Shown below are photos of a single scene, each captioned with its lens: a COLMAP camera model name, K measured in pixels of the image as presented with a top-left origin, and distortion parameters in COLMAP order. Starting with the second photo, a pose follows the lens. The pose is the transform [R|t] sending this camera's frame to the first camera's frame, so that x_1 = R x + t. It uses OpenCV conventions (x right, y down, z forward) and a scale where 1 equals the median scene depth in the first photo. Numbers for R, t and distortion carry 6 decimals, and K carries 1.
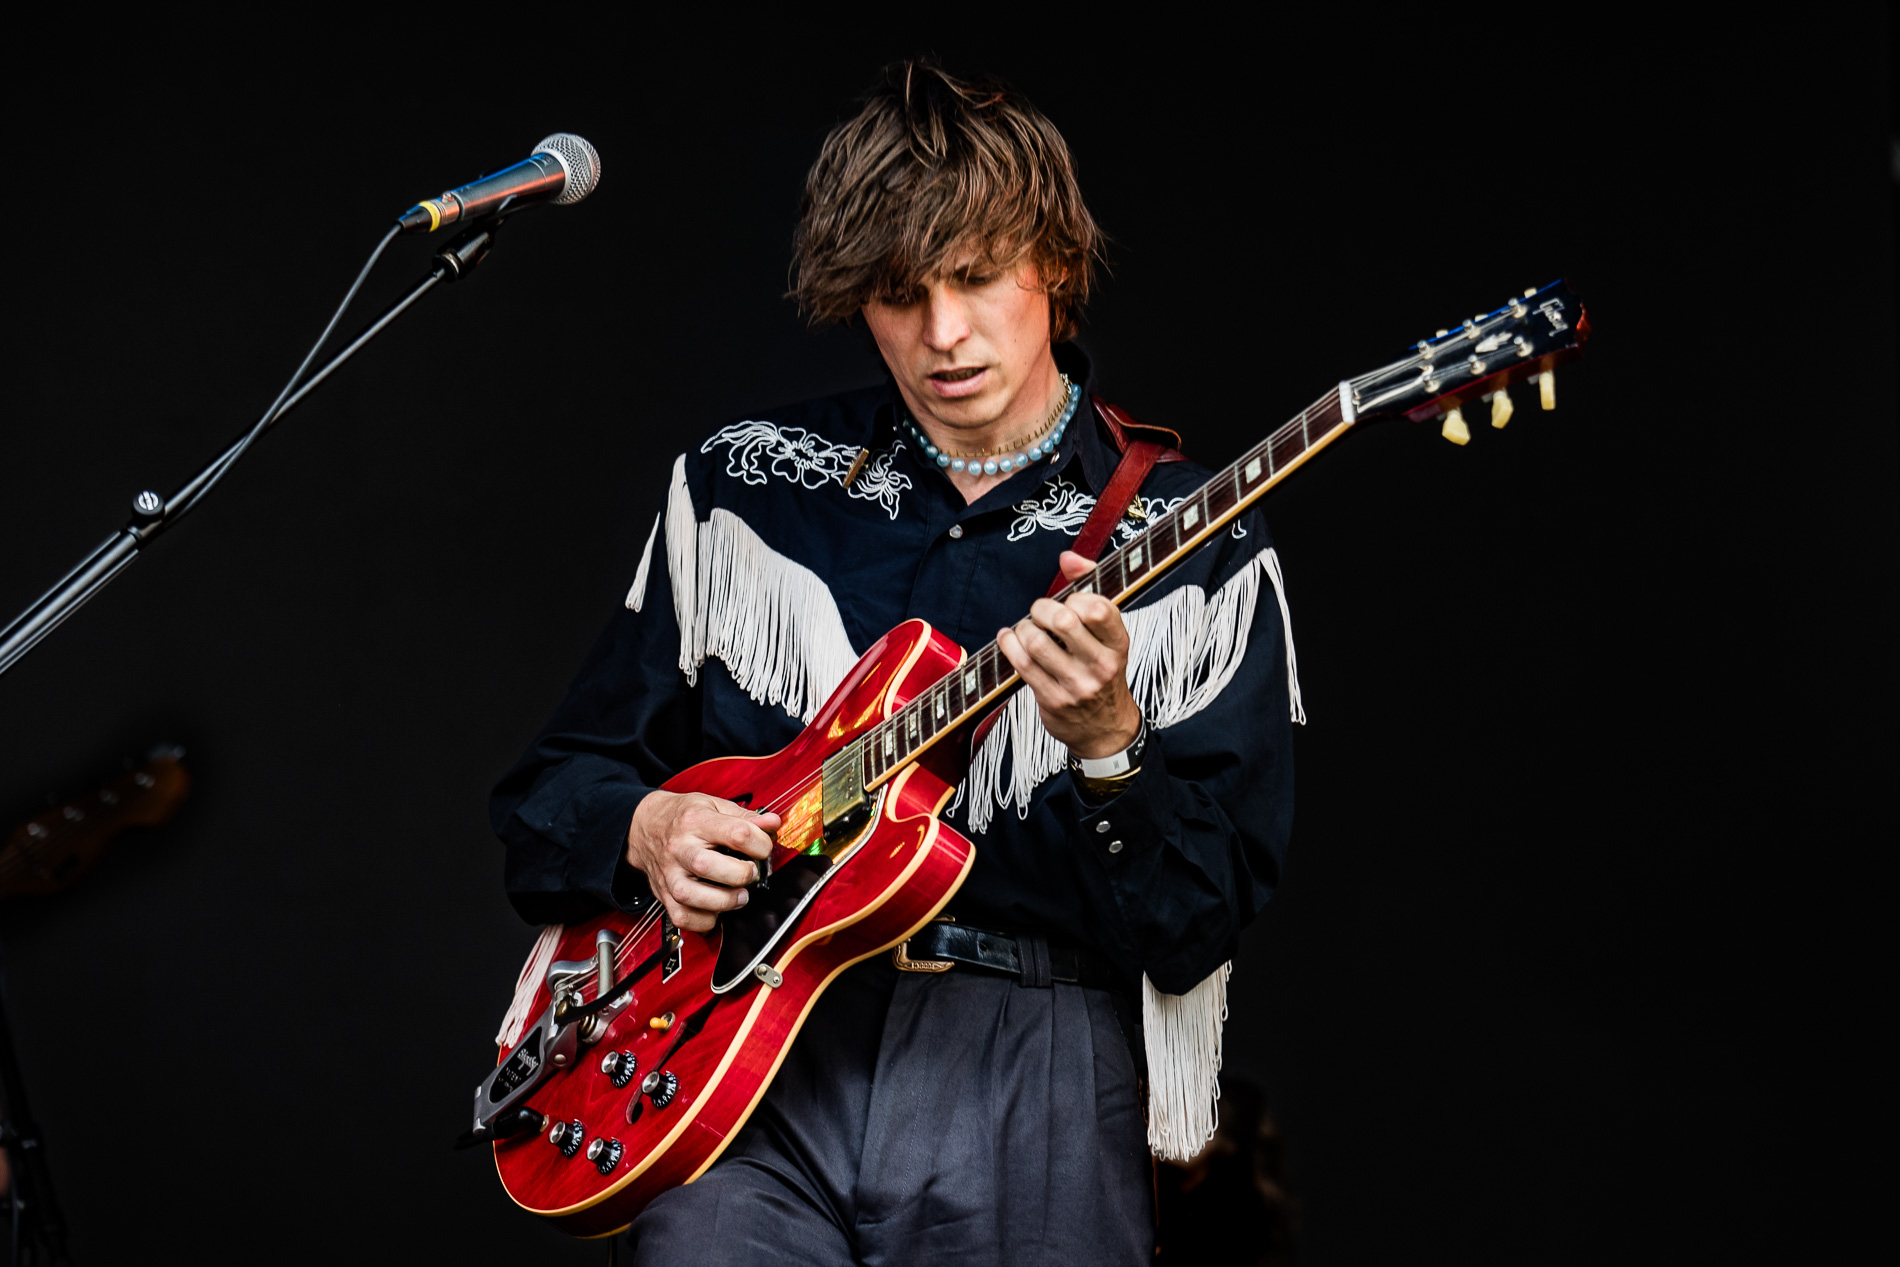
lens RADIAL K [[6938.7, 0, 954.1], [0, 6938.7, 633.1], [0, 0, 1]] dist [0.179321, 0.000000]
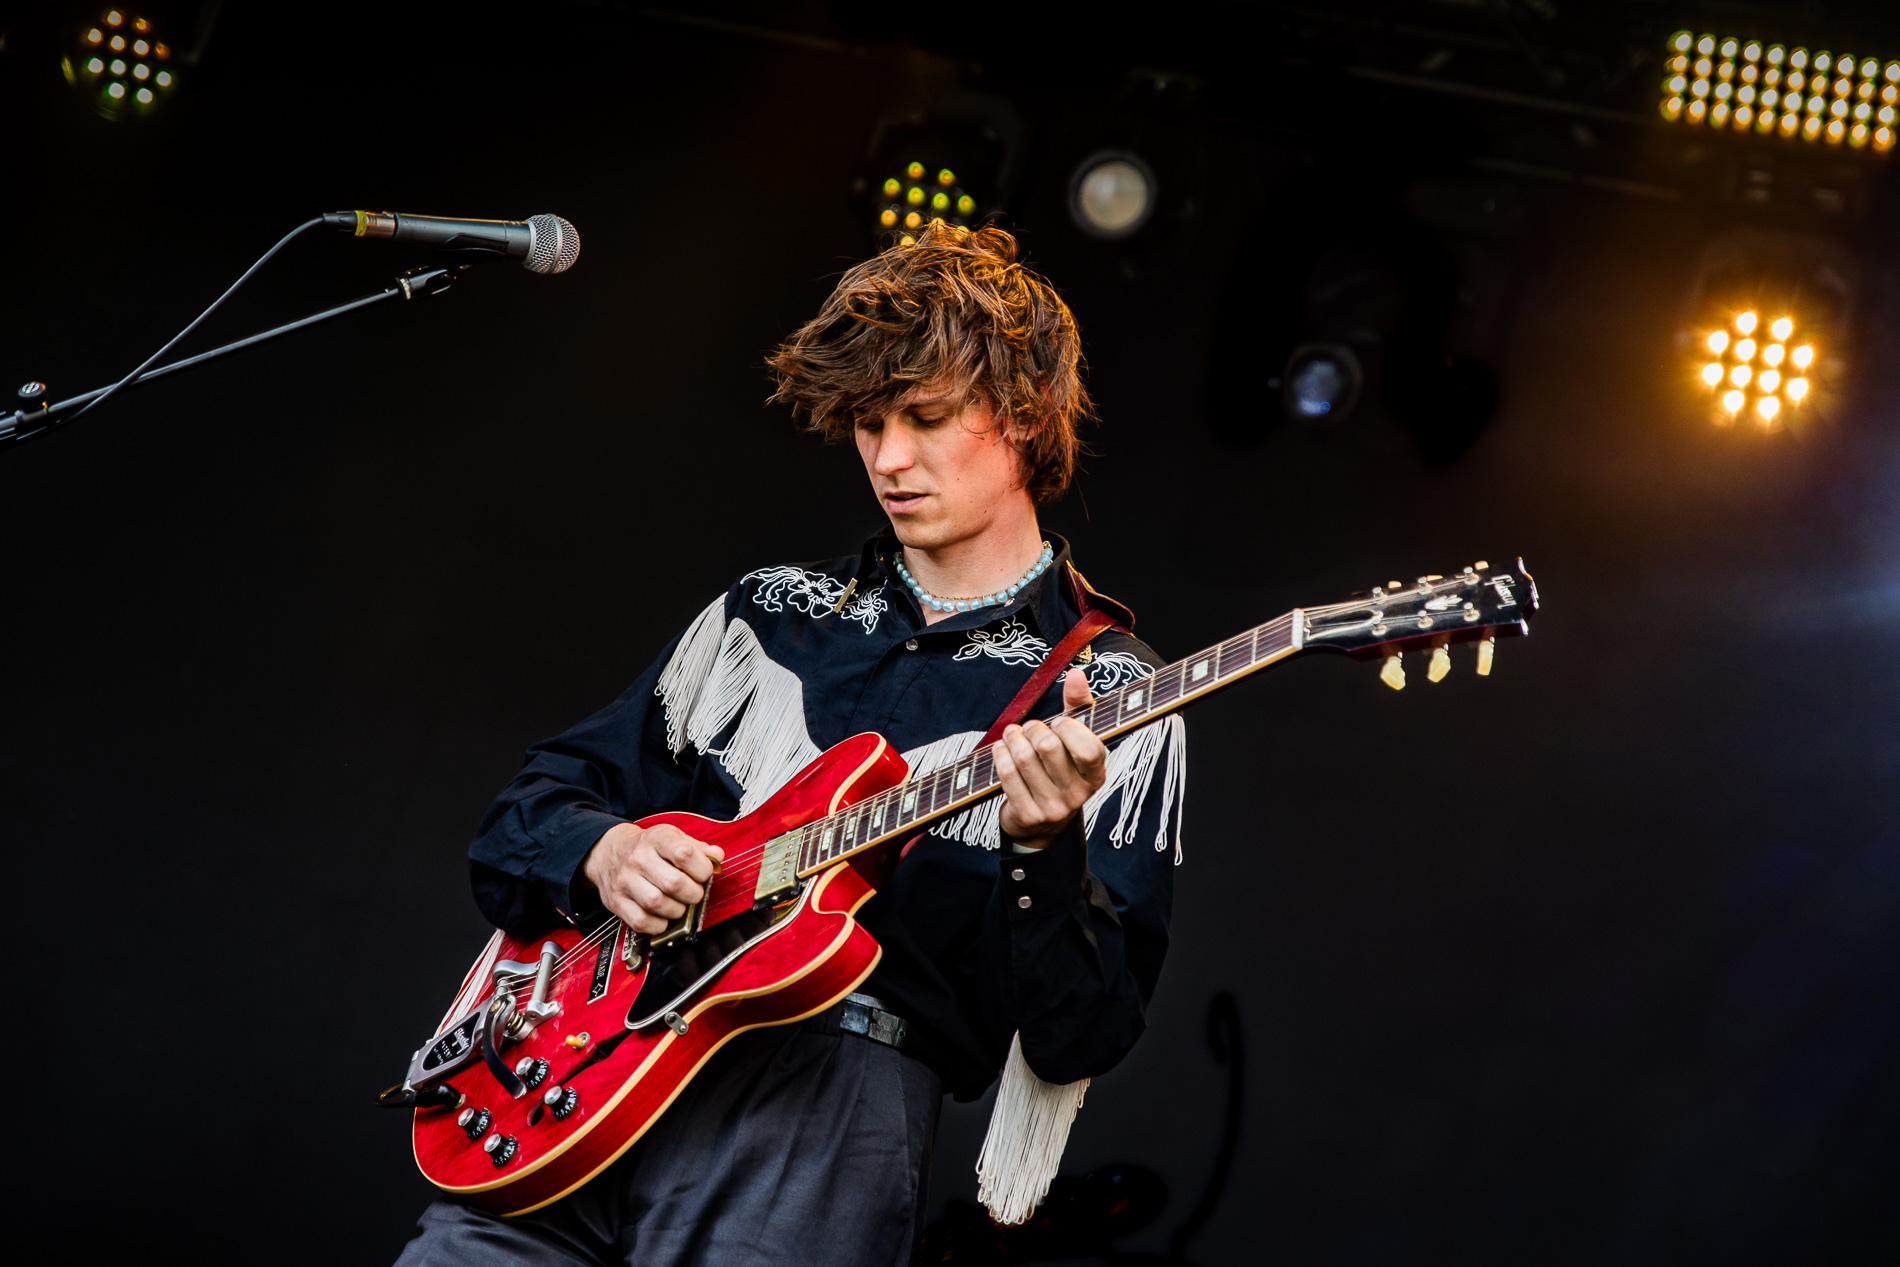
lens RADIAL K [[5300.0, 0, 947.1], [0, 5300.0, 631.5], [0, 0, 1]] dist [0.245335, 0.000000]
pose [[0.978664, 0.205431, 0.003963, -0.000642], [-0.205333, 0.978535, -0.017560, -0.006031], [-0.007485, 0.016371, 0.999838, 0.147131]]
